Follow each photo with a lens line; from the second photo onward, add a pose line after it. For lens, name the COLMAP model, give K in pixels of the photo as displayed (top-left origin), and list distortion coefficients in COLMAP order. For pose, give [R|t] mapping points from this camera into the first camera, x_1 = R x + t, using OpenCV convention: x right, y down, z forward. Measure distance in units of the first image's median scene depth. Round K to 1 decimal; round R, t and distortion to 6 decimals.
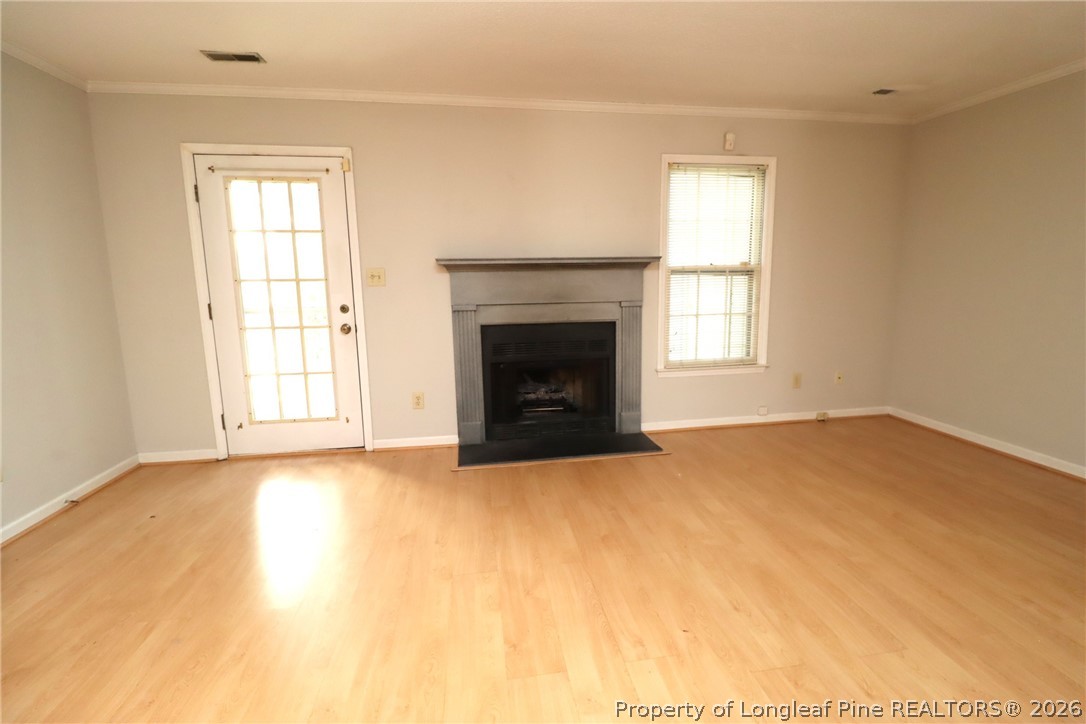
lens RADIAL K [[511.0, 0, 547.6], [0, 511.0, 354.8], [0, 0, 1]] dist [-0.006237, -0.006931]
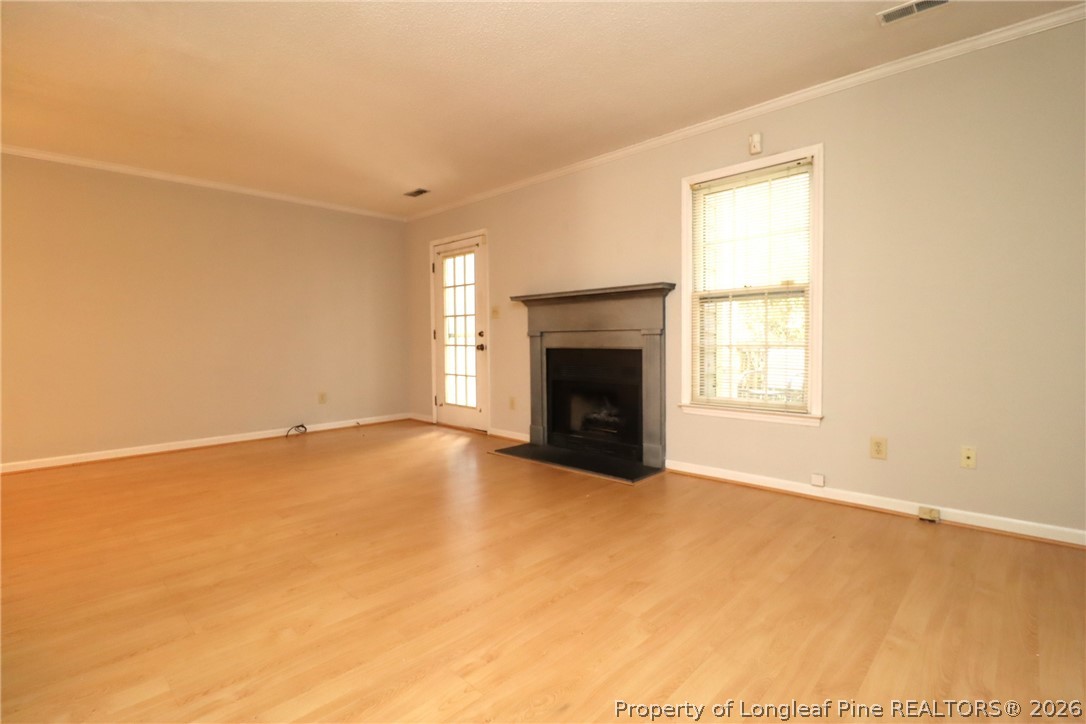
lens RADIAL K [[511.0, 0, 549.2], [0, 511.0, 351.5], [0, 0, 1]] dist [-0.006237, -0.006931]
pose [[0.591261, 0.028834, -0.805965, 0.881366], [-0.120516, 0.991298, -0.052946, 0.014777], [0.797425, 0.128437, 0.589591, 0.276324]]
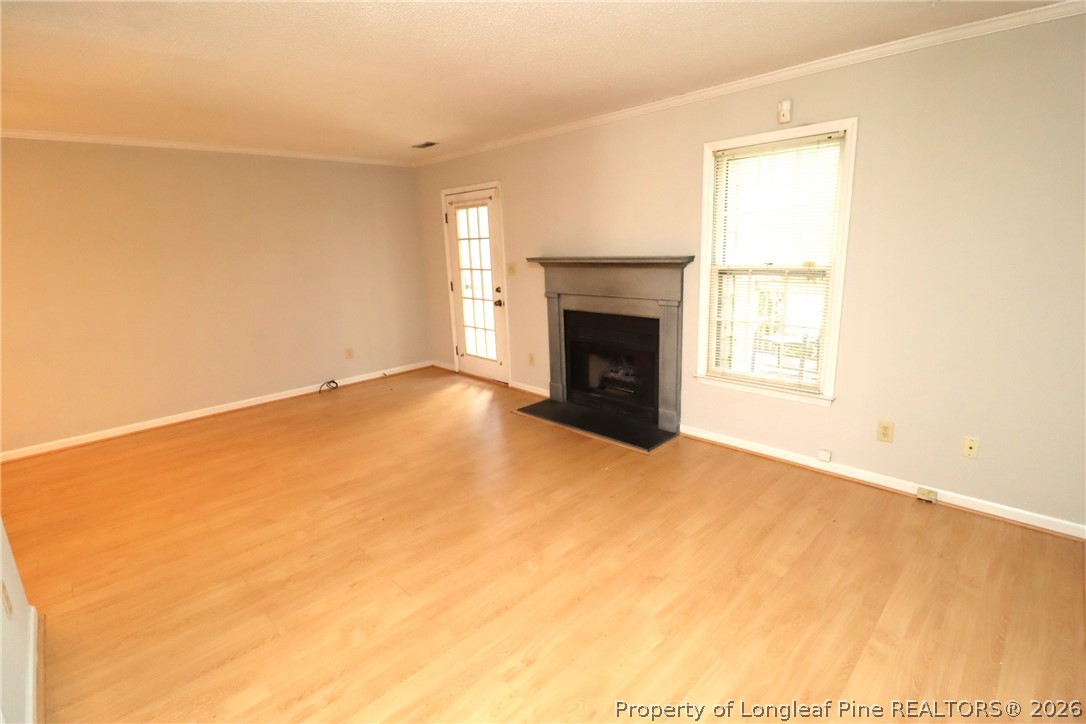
lens RADIAL K [[511.0, 0, 547.8], [0, 511.0, 354.1], [0, 0, 1]] dist [-0.006237, -0.006931]
pose [[0.568275, 0.172350, -0.804586, 0.883236], [-0.094092, 0.985015, 0.144542, -0.129109], [0.817441, -0.006435, 0.575976, 0.244759]]
